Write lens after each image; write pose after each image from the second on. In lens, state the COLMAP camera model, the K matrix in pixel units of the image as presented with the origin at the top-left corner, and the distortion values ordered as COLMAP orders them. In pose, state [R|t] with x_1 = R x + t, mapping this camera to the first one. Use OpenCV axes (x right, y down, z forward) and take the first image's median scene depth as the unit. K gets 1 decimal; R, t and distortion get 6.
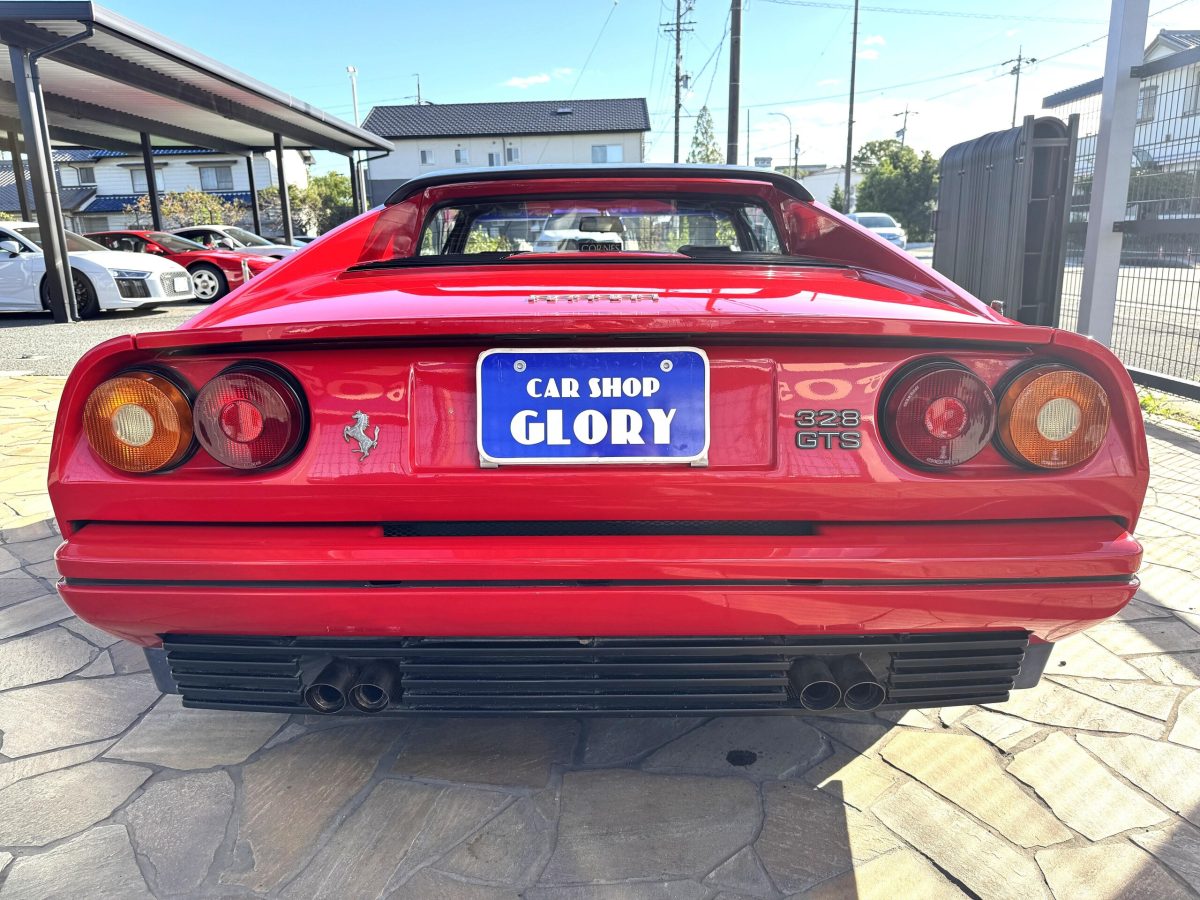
lens RADIAL K [[850.0, 0, 600.0], [0, 850.0, 450.0], [0, 0, 1]] dist [-0.004046, 0.002936]
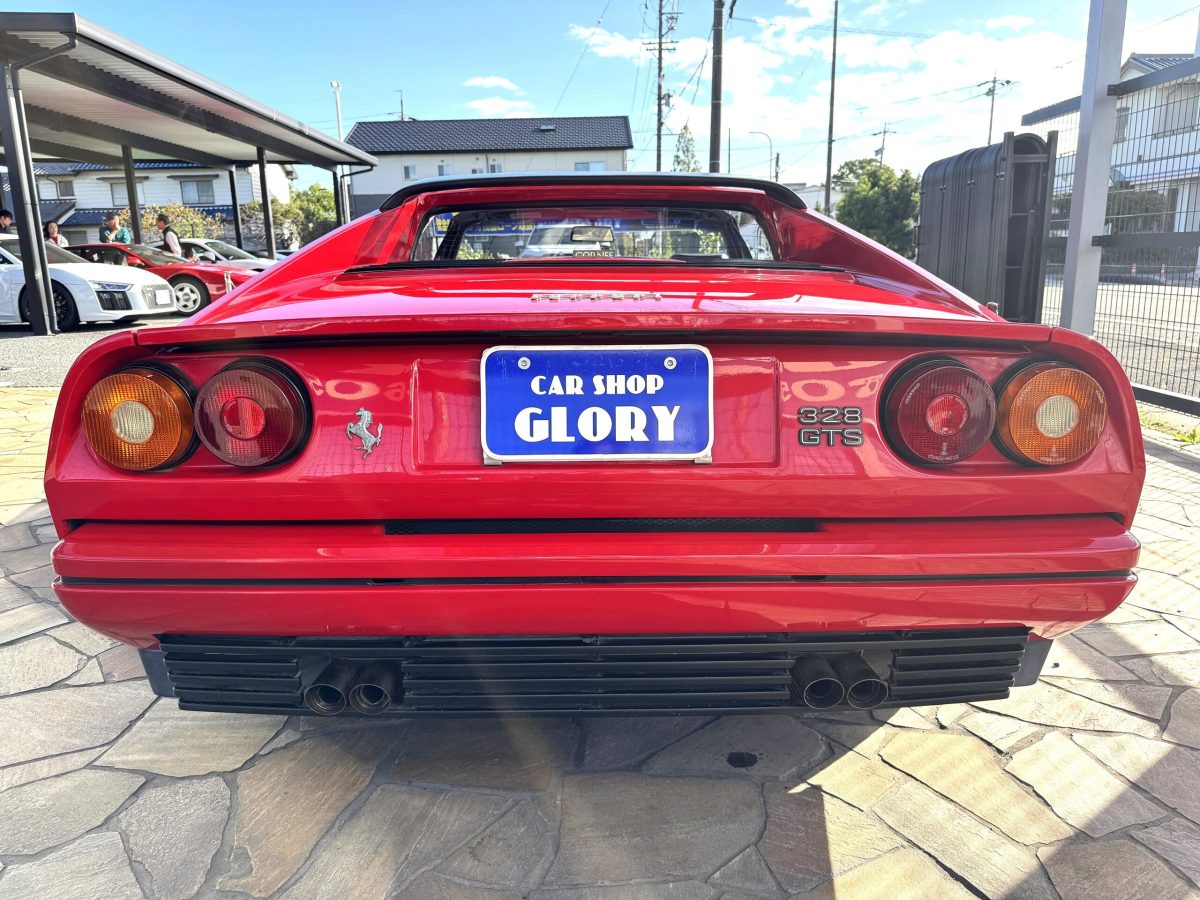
lens RADIAL K [[850.2, 0, 601.6], [0, 850.2, 450.2], [0, 0, 1]] dist [-0.001297, -0.000478]
pose [[0.999769, -0.001572, 0.021450, -0.020055], [0.001952, 0.999841, -0.017704, 0.017402], [-0.021418, 0.017742, 0.999613, -0.000326]]
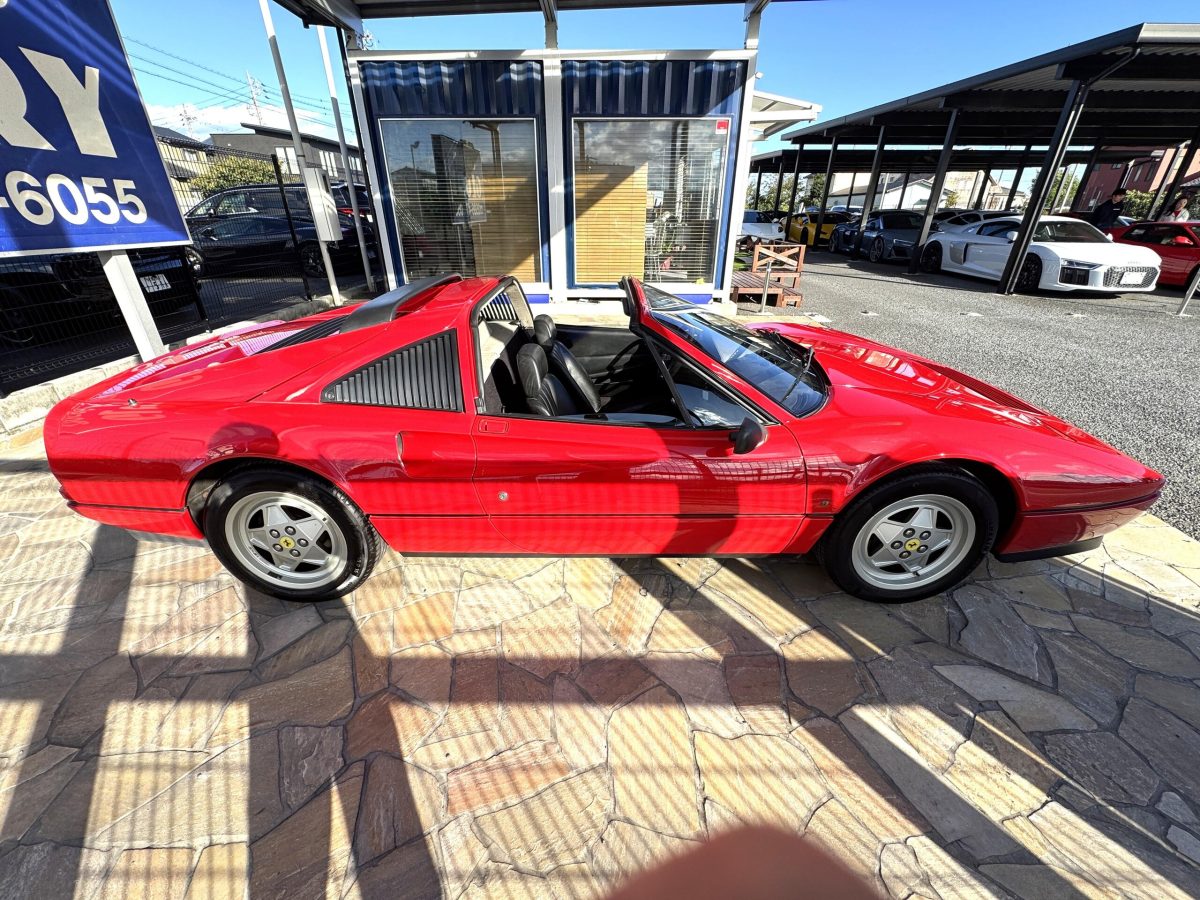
lens RADIAL K [[470.3, 0, 600.0], [0, 470.3, 450.0], [0, 0, 1]] dist [-0.003942, -0.000499]
pose [[0.005056, 0.469279, -0.883035, 1.542109], [-0.242691, 0.857222, 0.454171, -0.877715], [0.970090, 0.212009, 0.118224, 2.143715]]
